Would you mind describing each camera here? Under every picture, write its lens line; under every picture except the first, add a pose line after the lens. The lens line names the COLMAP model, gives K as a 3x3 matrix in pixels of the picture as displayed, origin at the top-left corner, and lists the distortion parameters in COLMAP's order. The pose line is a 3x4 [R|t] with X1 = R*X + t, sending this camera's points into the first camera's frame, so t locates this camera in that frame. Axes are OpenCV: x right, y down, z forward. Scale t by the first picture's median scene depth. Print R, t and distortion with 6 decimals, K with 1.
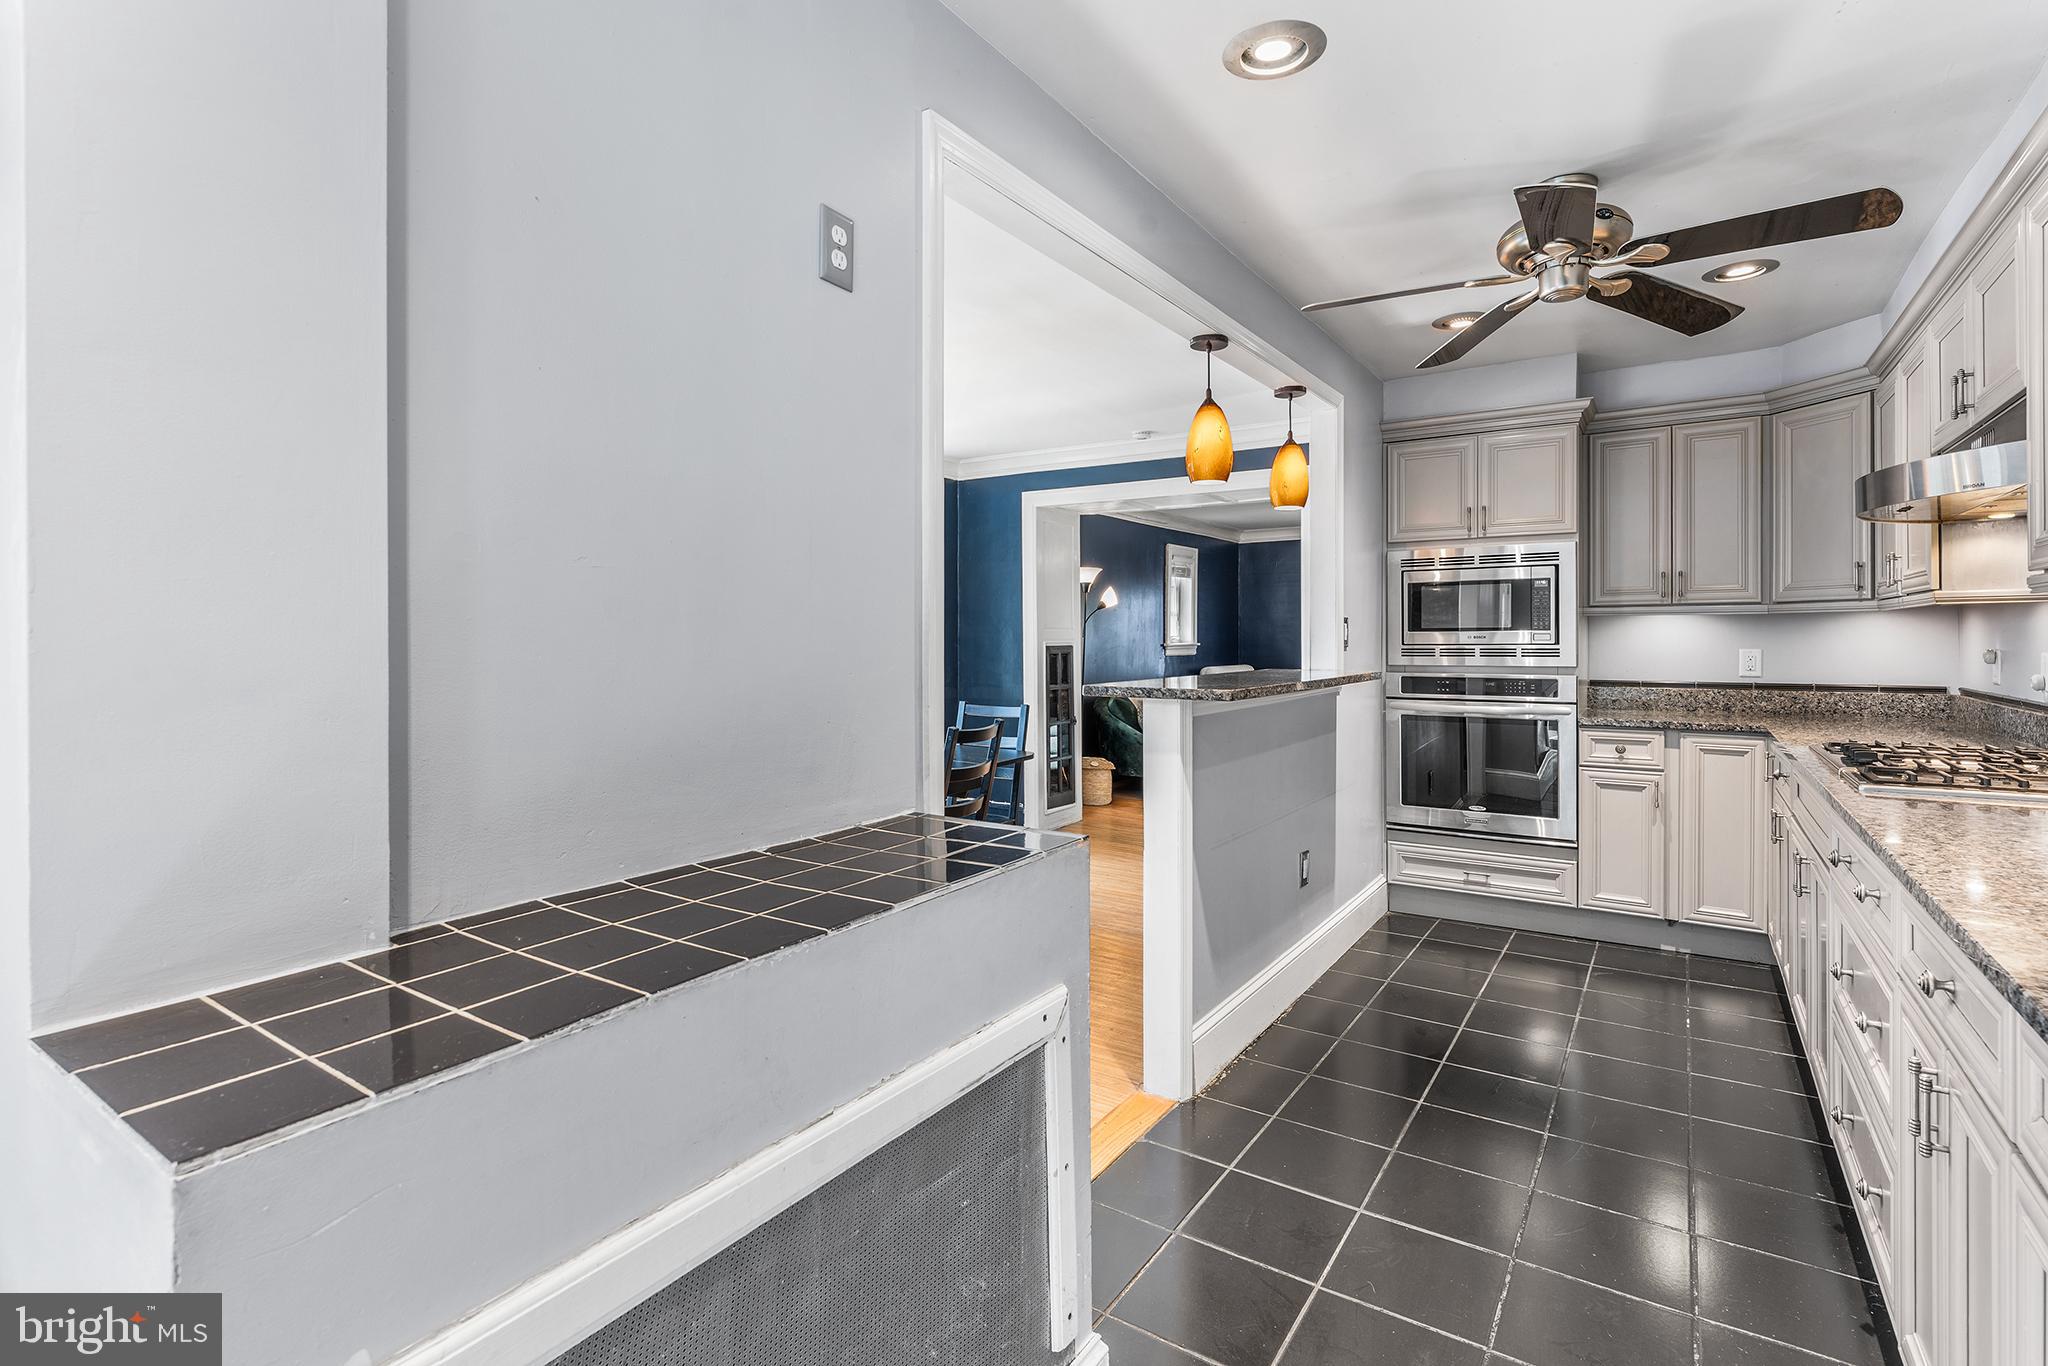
lens RADIAL K [[967.5, 0, 1010.5], [0, 967.5, 653.0], [0, 0, 1]] dist [0.000671, -0.000617]
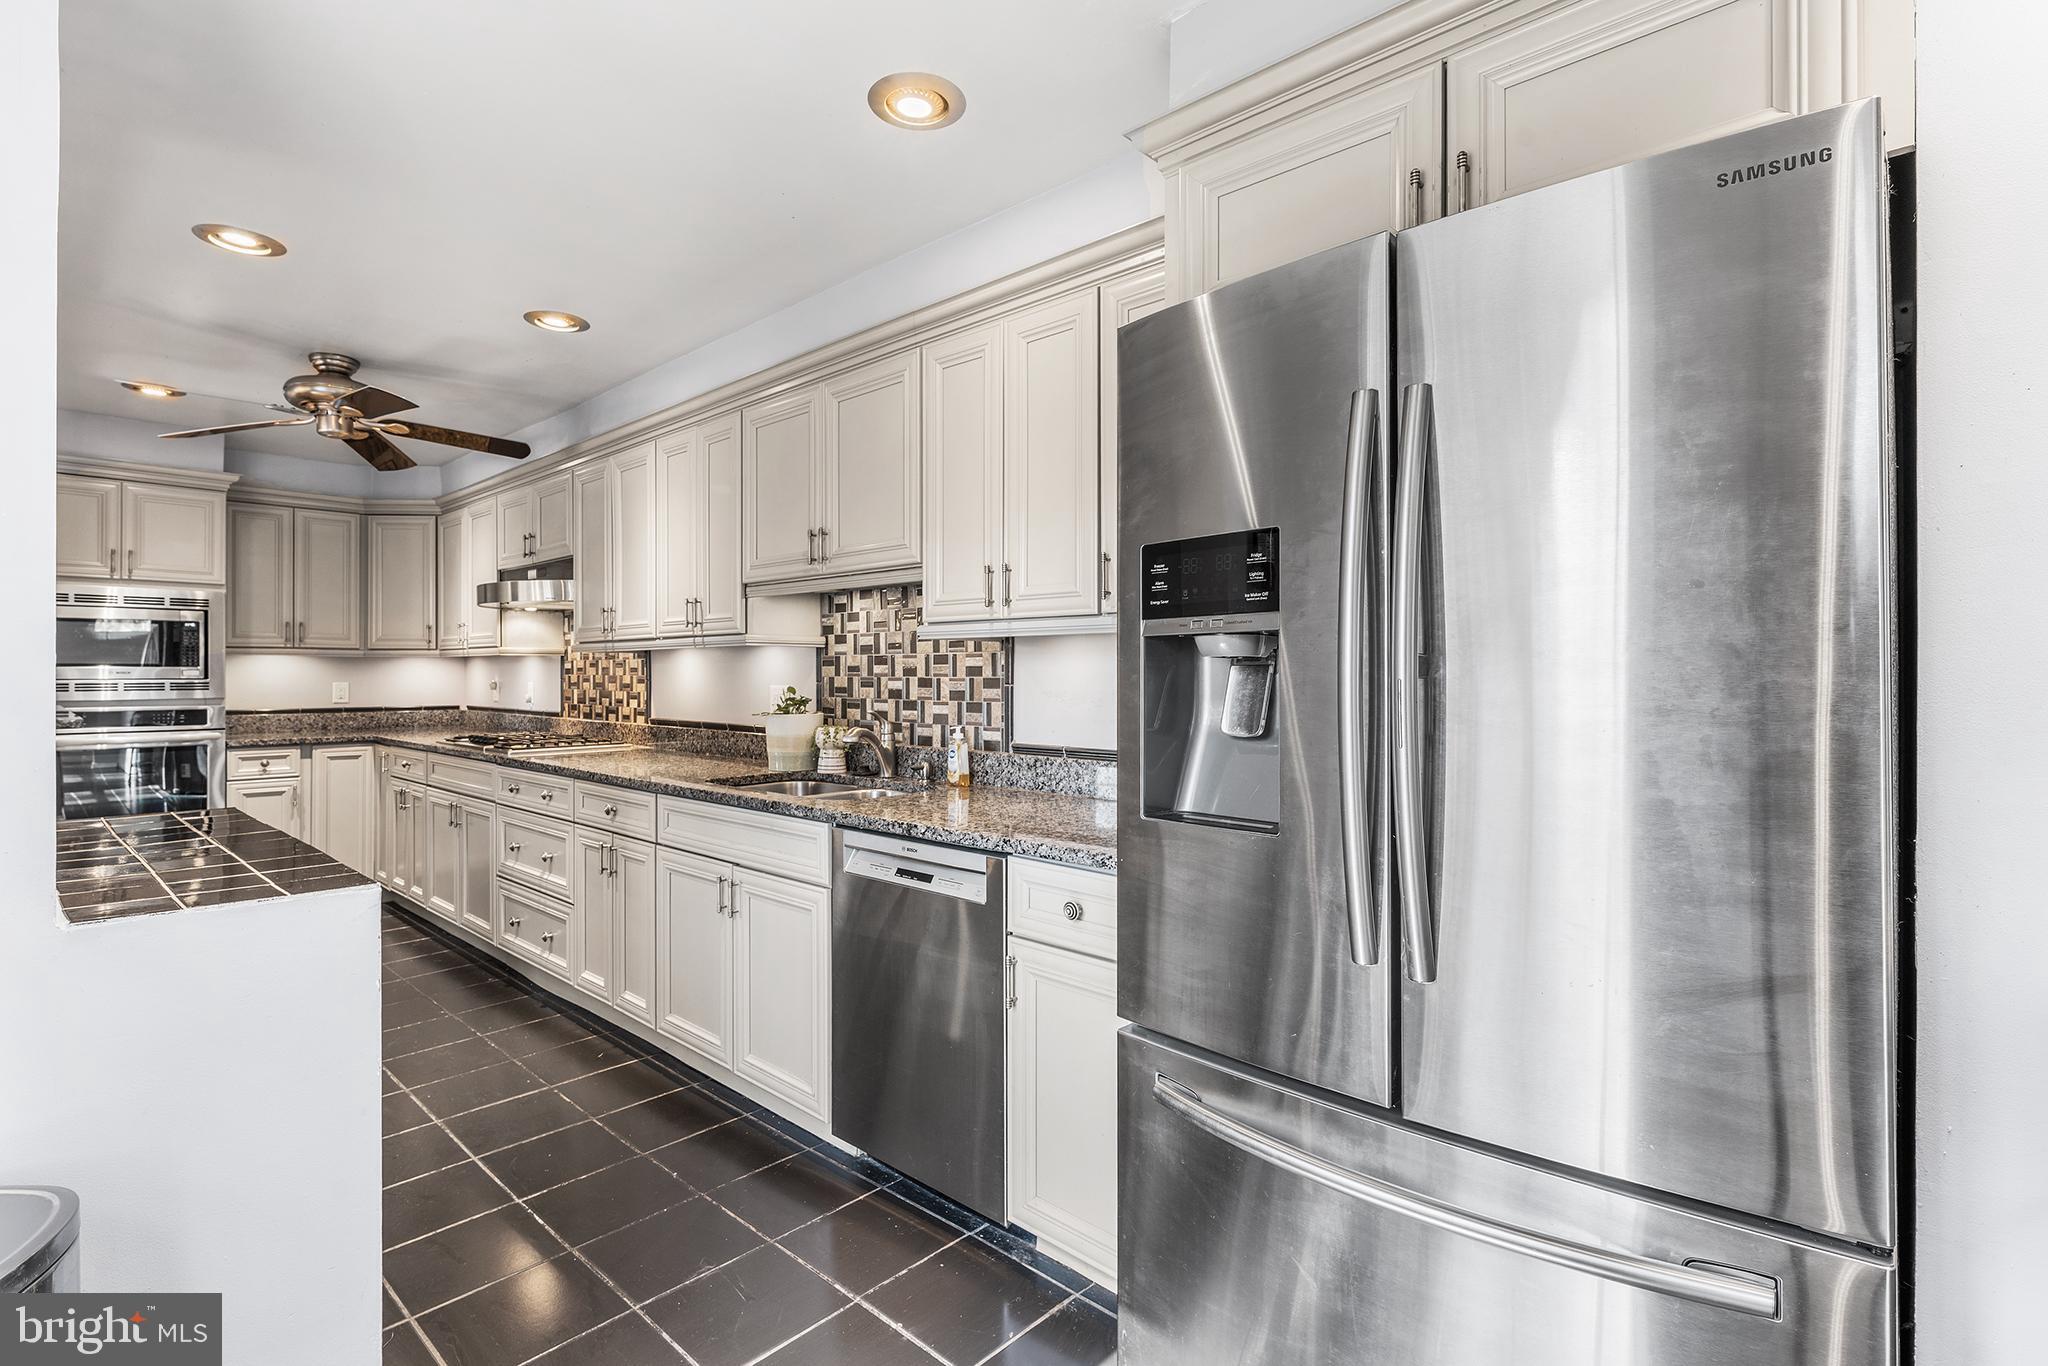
lens RADIAL K [[967.5, 0, 1022.3], [0, 967.5, 677.7], [0, 0, 1]] dist [0.000671, -0.000617]
pose [[0.138430, -0.002143, 0.990370, -0.453551], [0.010149, 0.999948, 0.000745, -0.001590], [-0.990320, 0.009948, 0.138444, -0.127838]]
